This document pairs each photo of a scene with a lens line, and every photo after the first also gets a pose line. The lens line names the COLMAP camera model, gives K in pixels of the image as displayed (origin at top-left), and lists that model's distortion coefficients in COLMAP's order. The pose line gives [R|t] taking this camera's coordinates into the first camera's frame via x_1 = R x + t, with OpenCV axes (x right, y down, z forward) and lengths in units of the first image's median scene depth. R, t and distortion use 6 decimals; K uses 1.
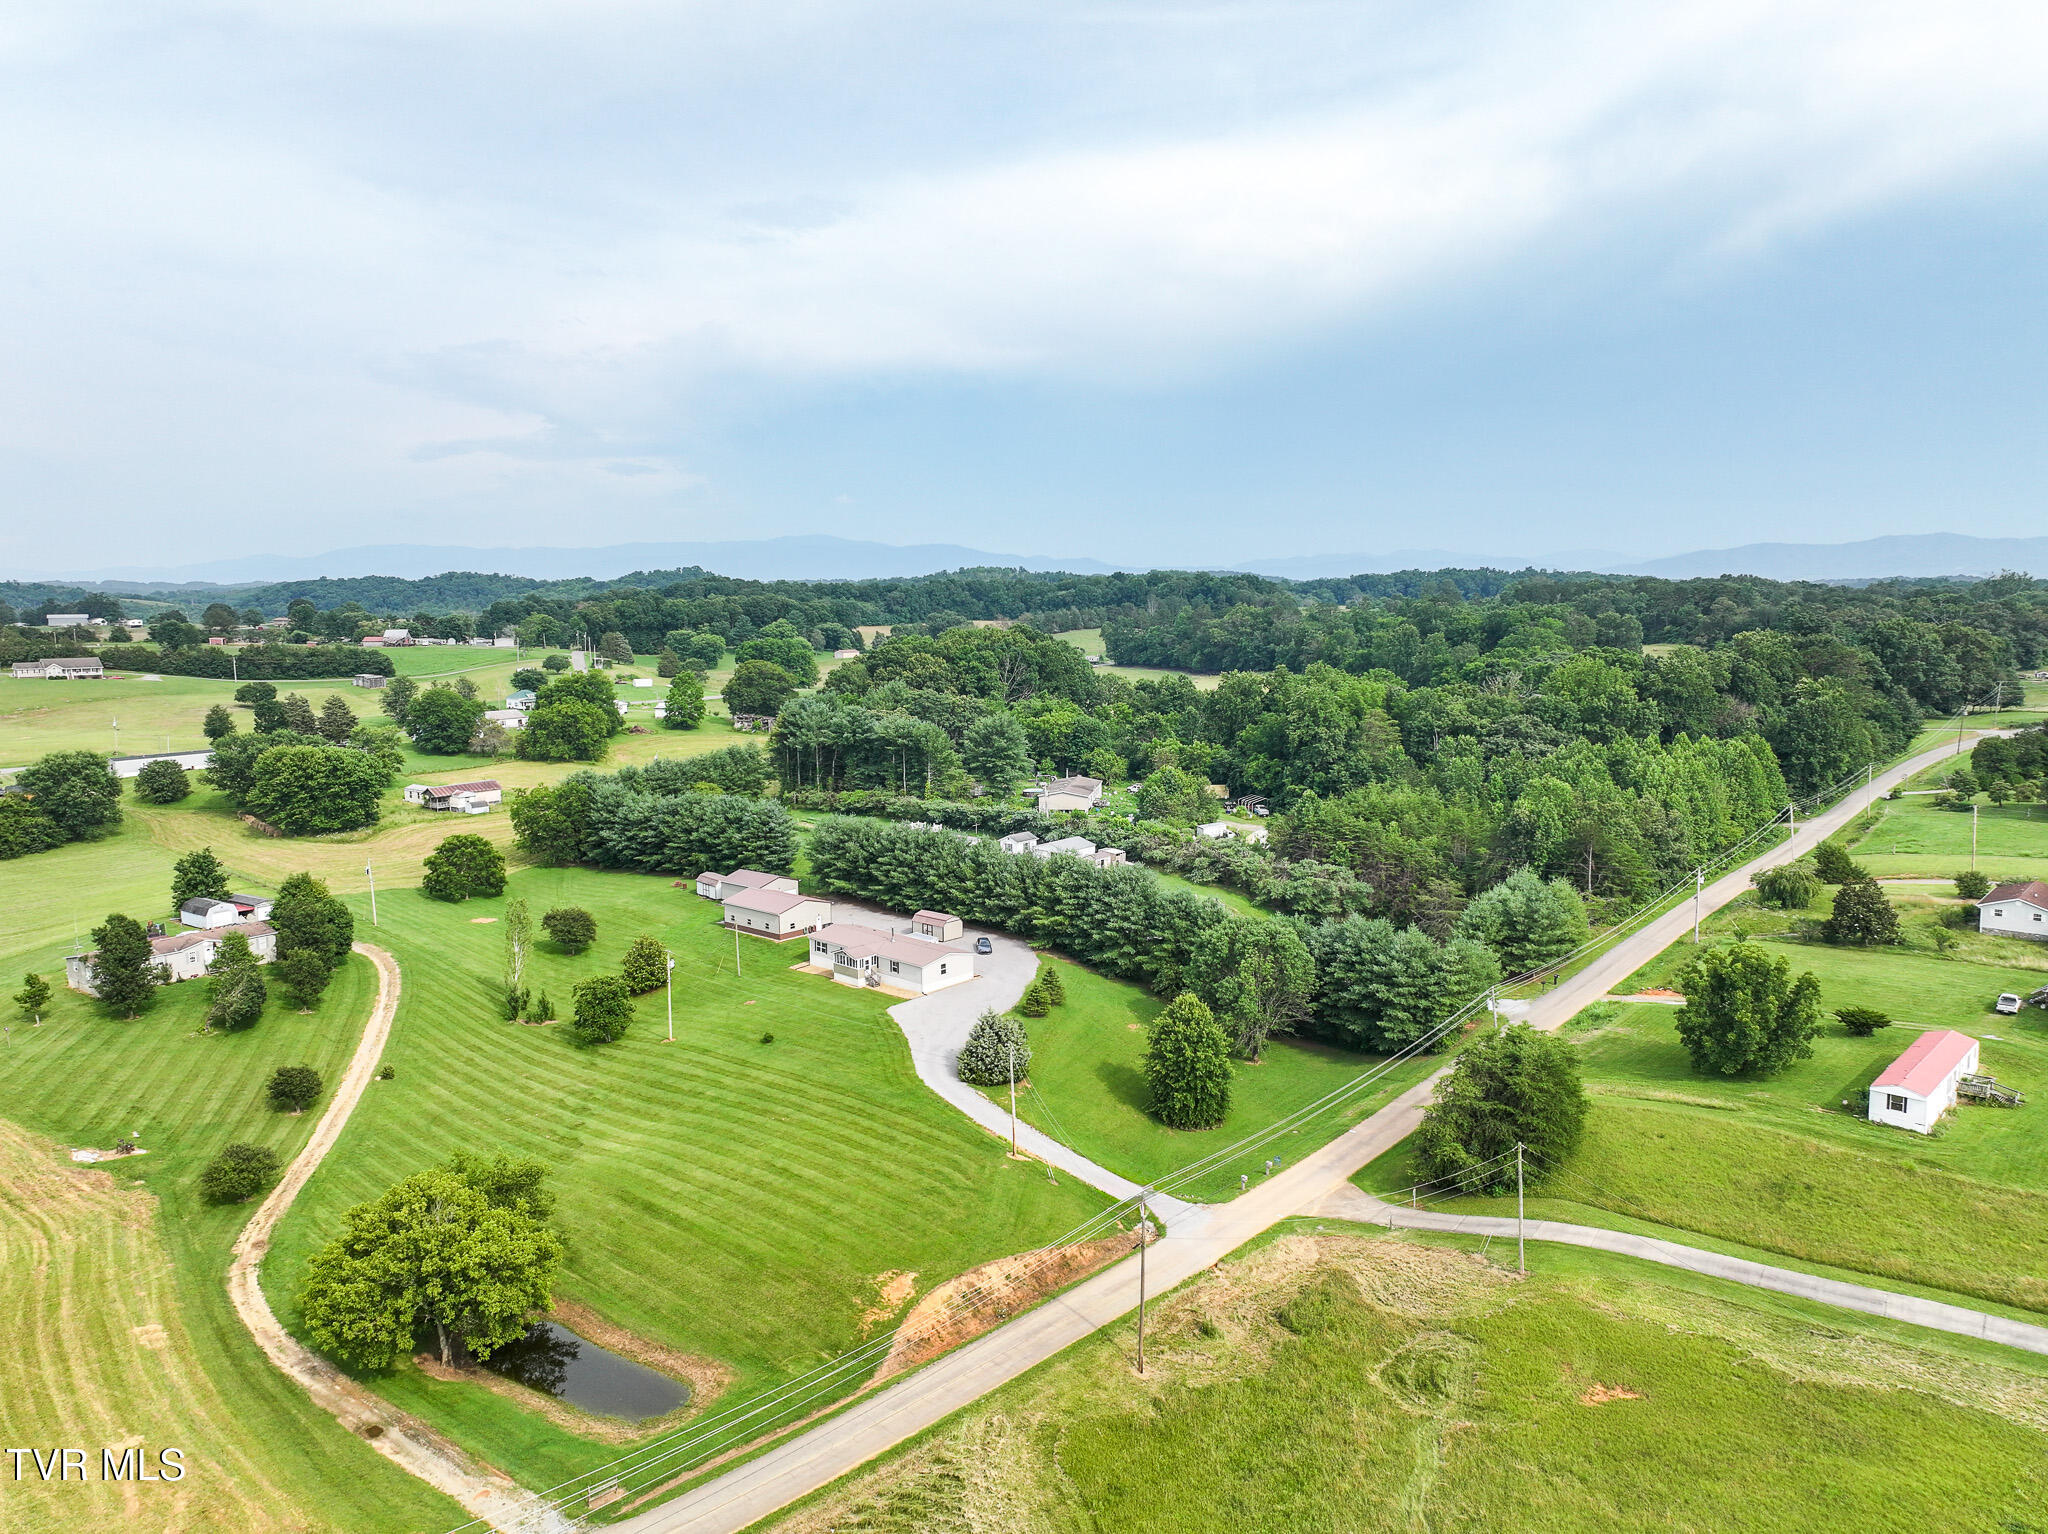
lens RADIAL K [[1438.8, 0, 1033.2], [0, 1438.8, 757.4], [0, 0, 1]] dist [-0.006700, 0.025588]
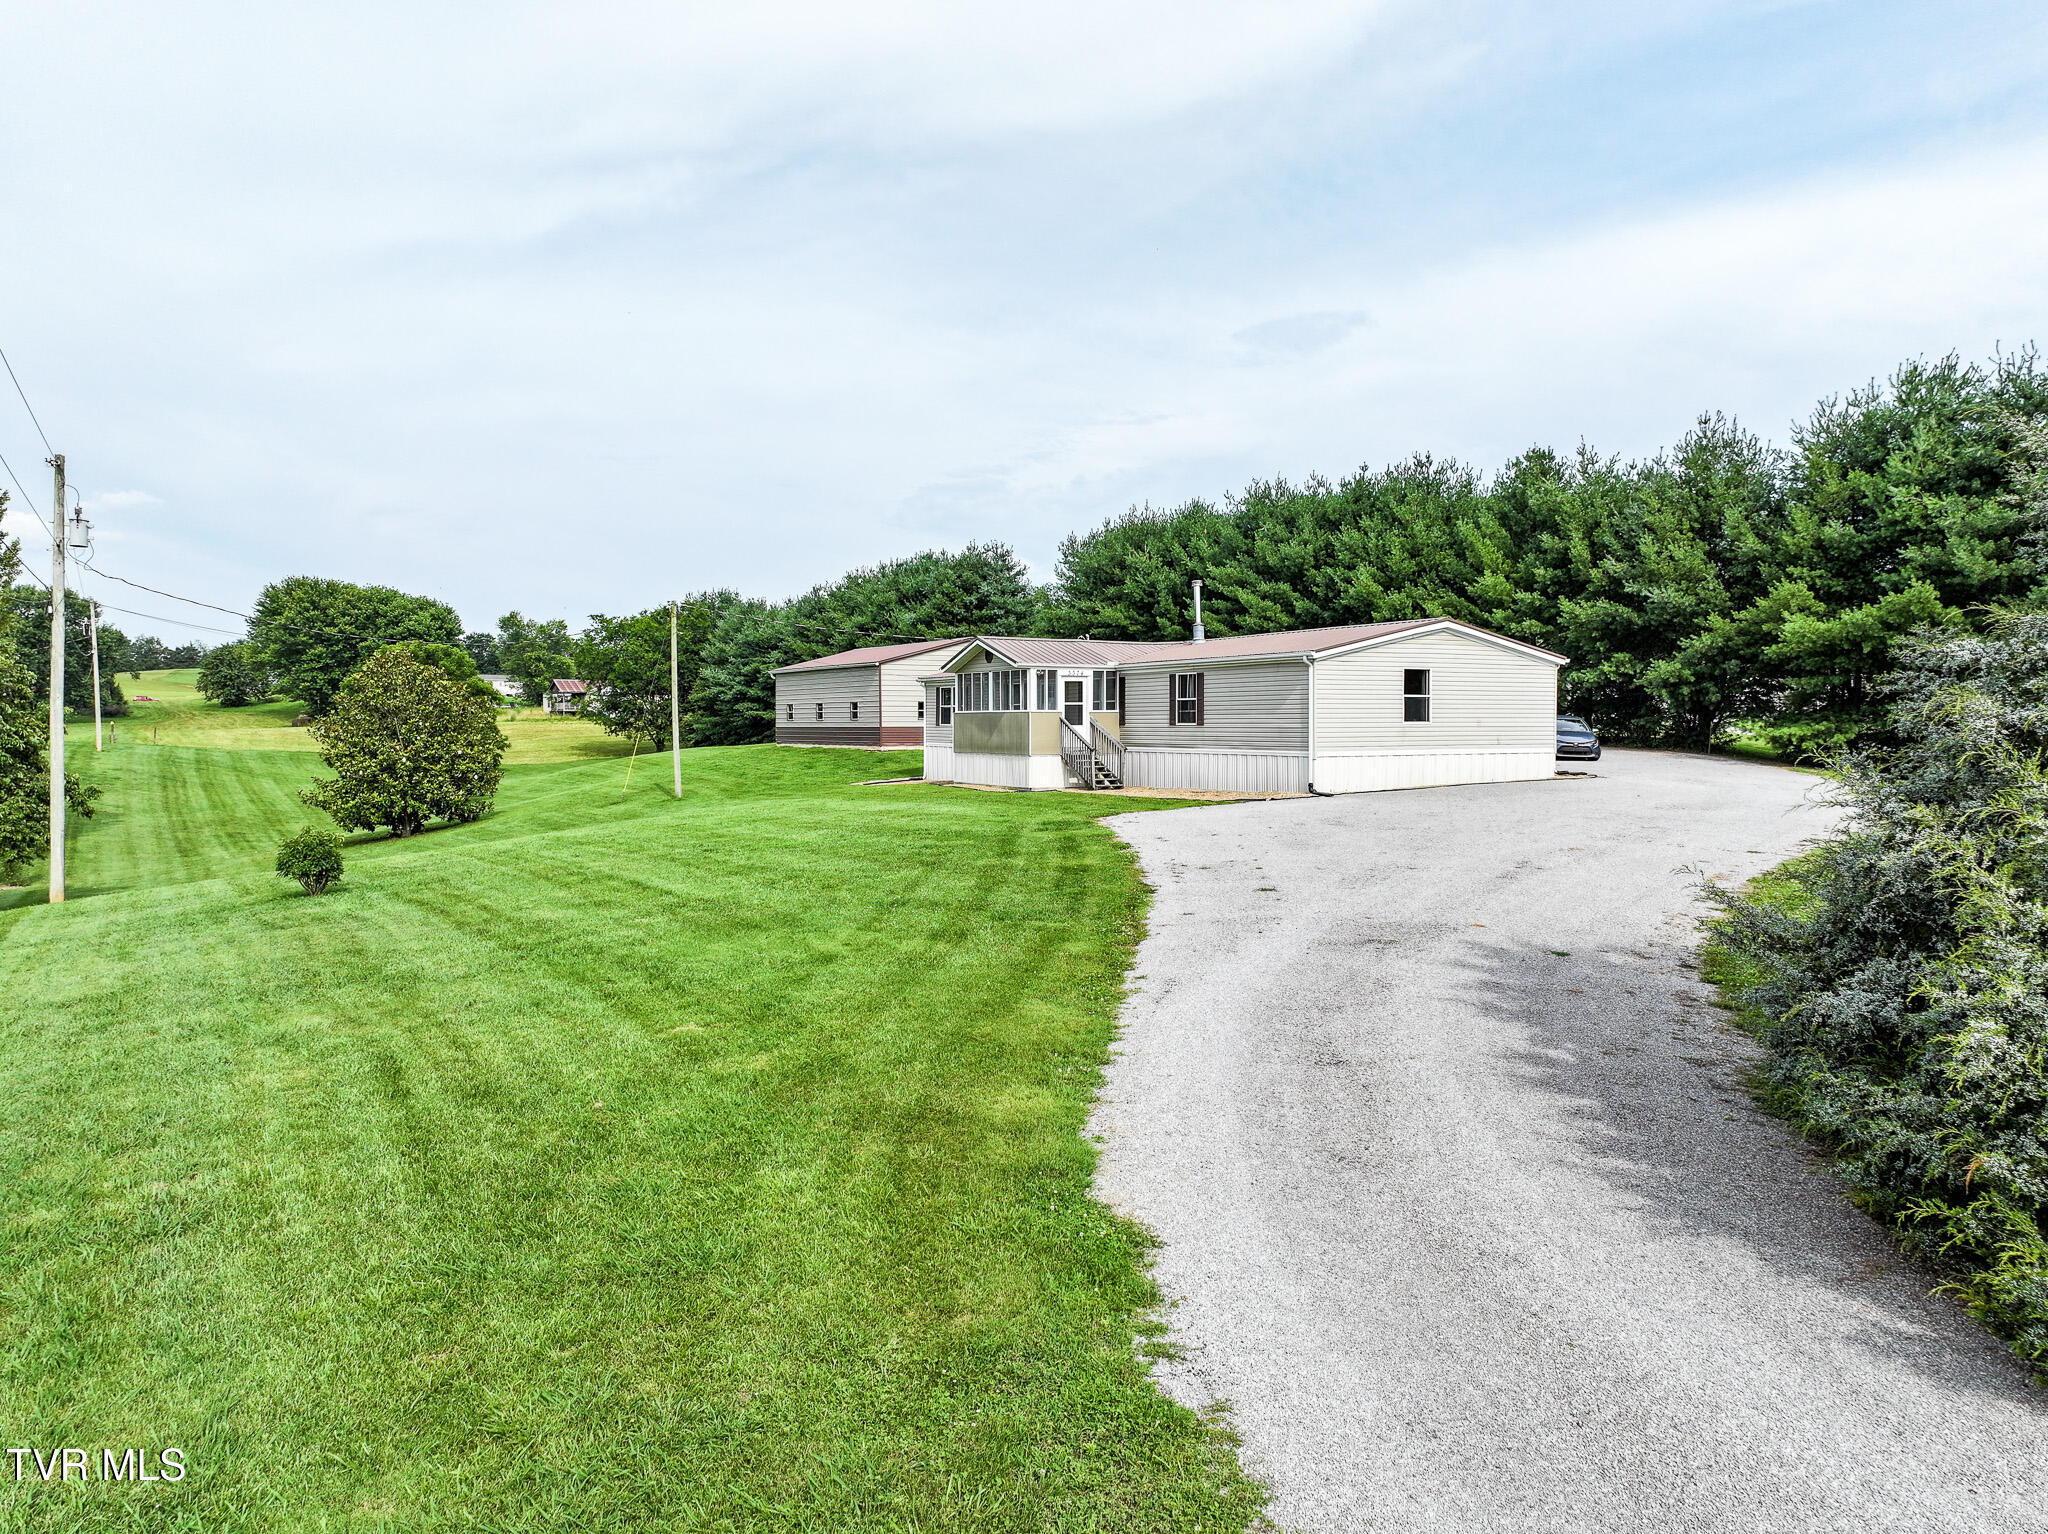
lens RADIAL K [[1438.8, 0, 1033.2], [0, 1438.8, 757.4], [0, 0, 1]] dist [-0.006700, 0.025588]
pose [[0.955592, 0.007377, -0.294599, -0.047222], [-0.032446, 0.996243, -0.080297, 0.151029], [0.292900, 0.086290, 0.952241, 0.692490]]
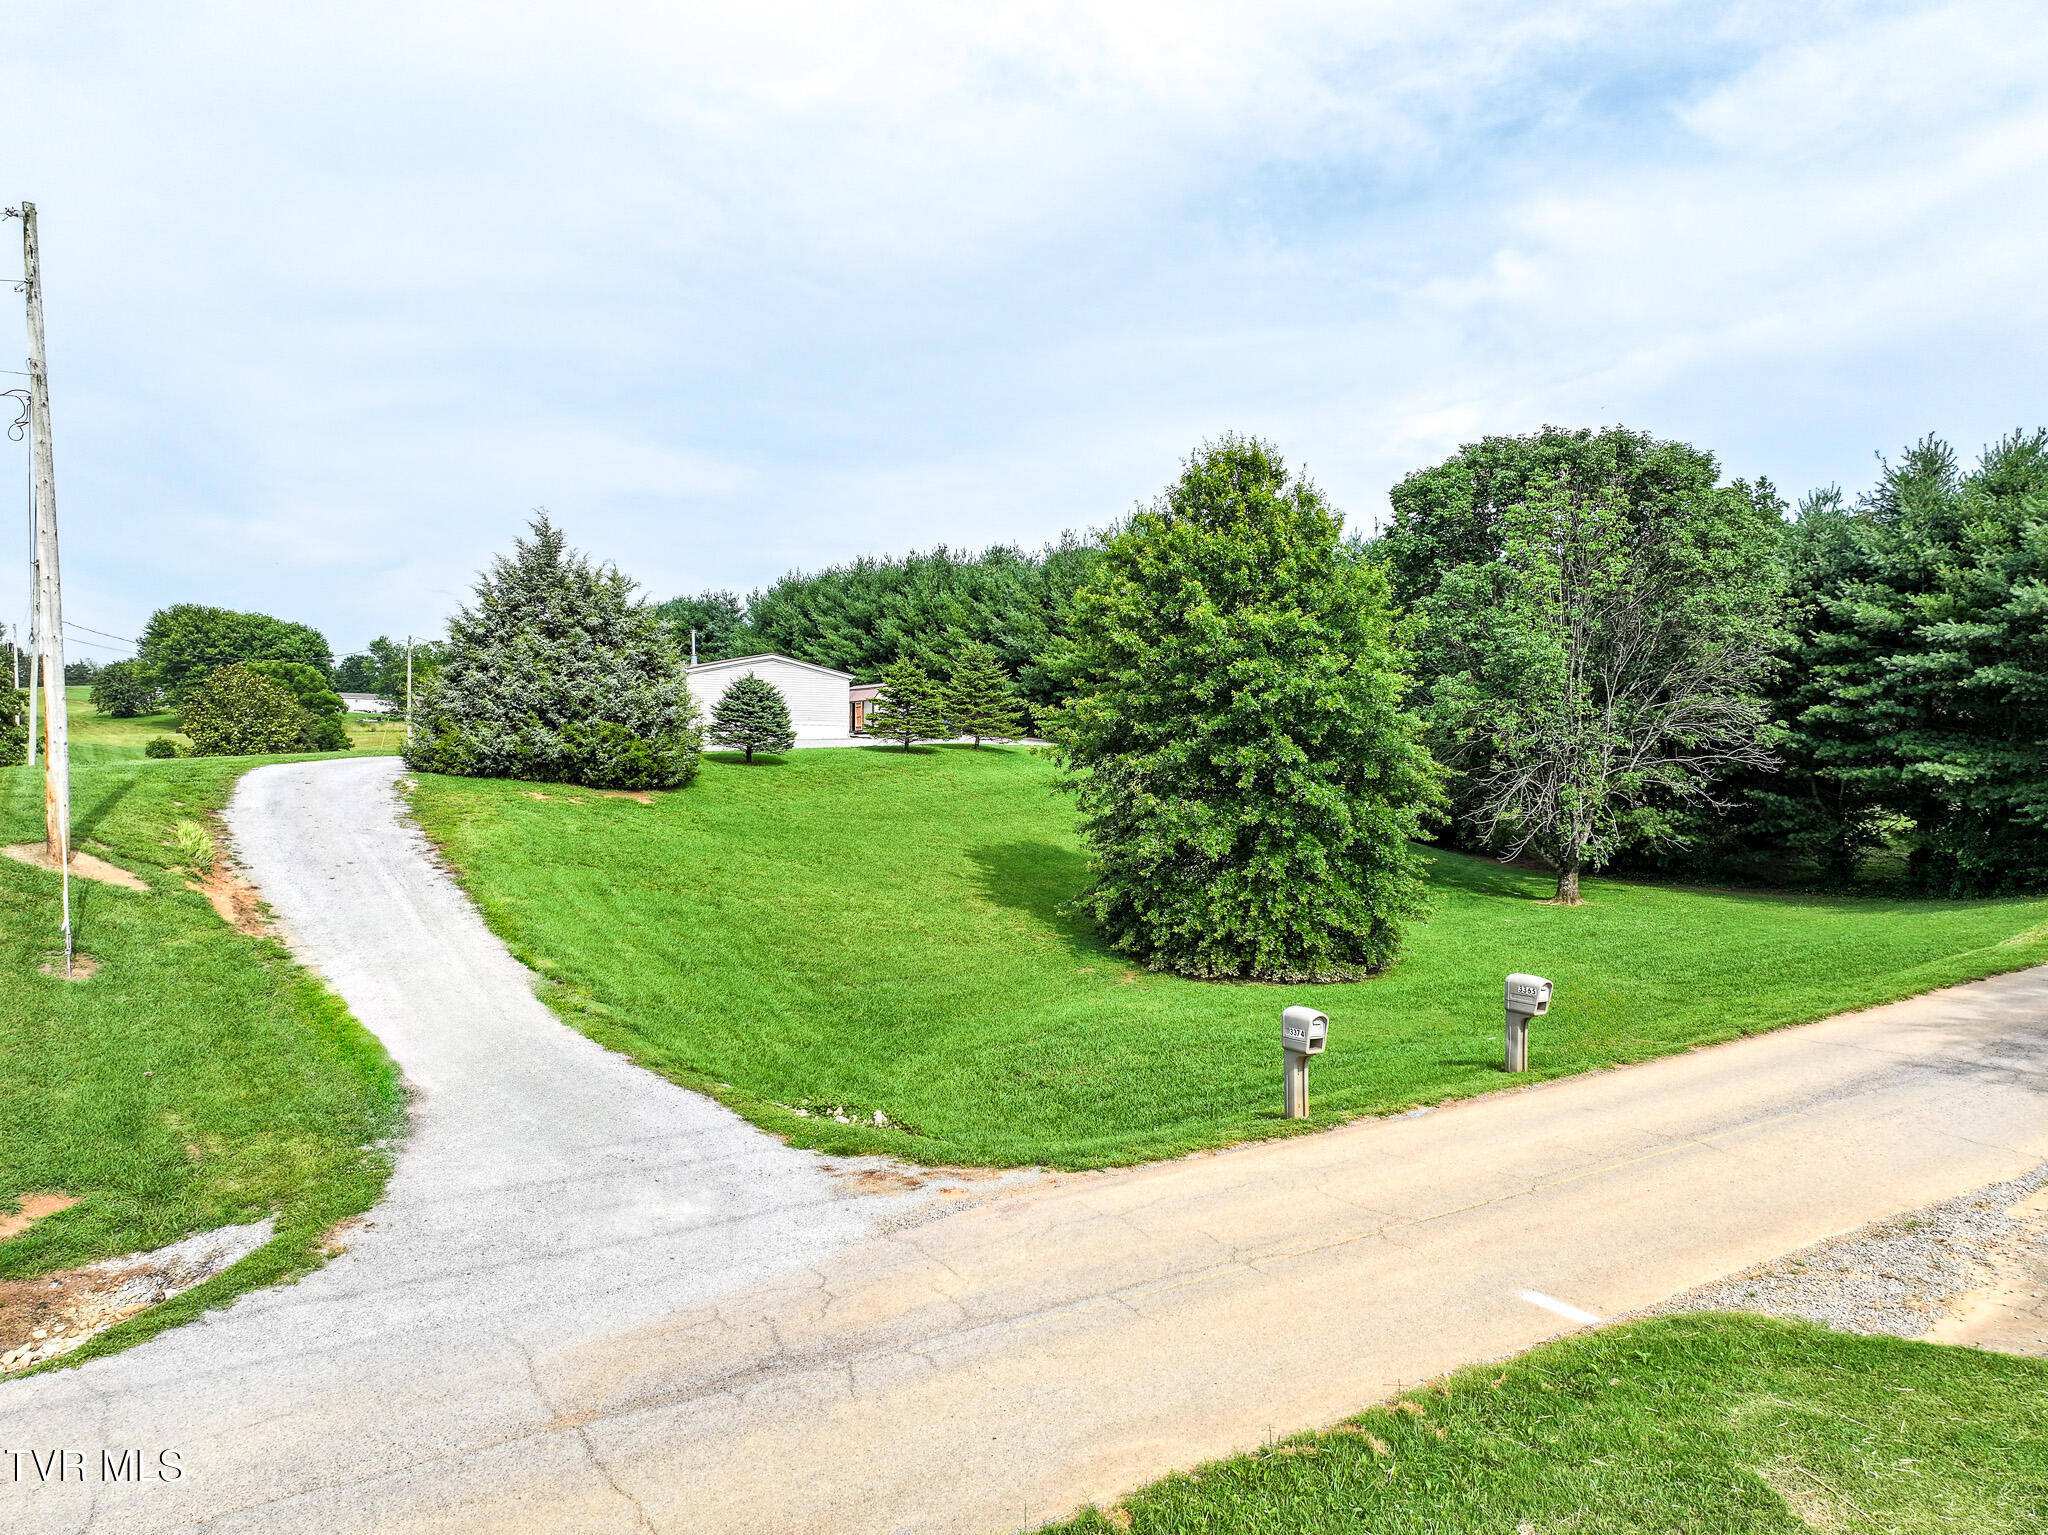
lens RADIAL K [[1438.8, 0, 1033.2], [0, 1438.8, 757.9], [0, 0, 1]] dist [-0.006700, 0.025588]
pose [[0.970828, 0.010367, -0.239553, 0.092914], [-0.035918, 0.994080, -0.102543, 0.176179], [0.237072, 0.108155, 0.965453, 0.558604]]
